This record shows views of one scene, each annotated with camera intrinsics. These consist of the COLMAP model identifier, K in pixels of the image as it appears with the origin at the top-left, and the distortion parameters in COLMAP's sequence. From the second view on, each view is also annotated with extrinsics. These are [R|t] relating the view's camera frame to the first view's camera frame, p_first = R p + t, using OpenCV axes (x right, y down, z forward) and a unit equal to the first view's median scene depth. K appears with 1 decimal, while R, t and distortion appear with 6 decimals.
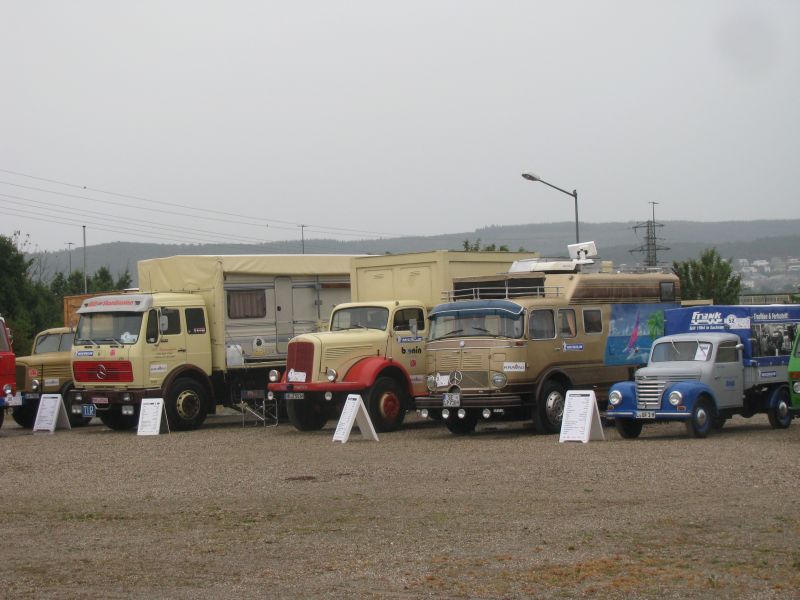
lens RADIAL K [[1799.6, 0, 400.0], [0, 1799.6, 300.0], [0, 0, 1]] dist [-0.005285, 0.041714]
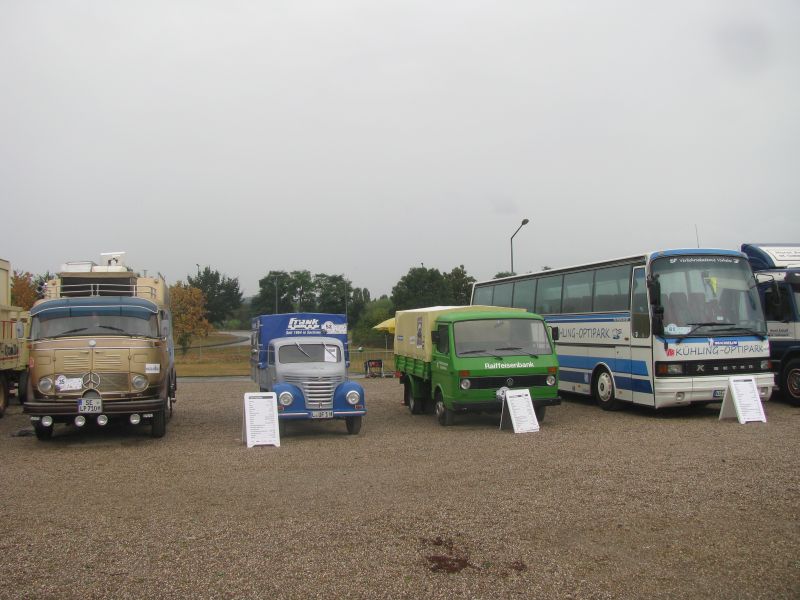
lens RADIAL K [[845.8, 0, 397.7], [0, 845.8, 283.9], [0, 0, 1]] dist [-0.215806, 0.306351]
pose [[0.608750, 0.069139, 0.790344, -0.207974], [-0.020648, 0.997239, -0.071334, 0.021341], [-0.793094, 0.027105, 0.608496, 0.630009]]
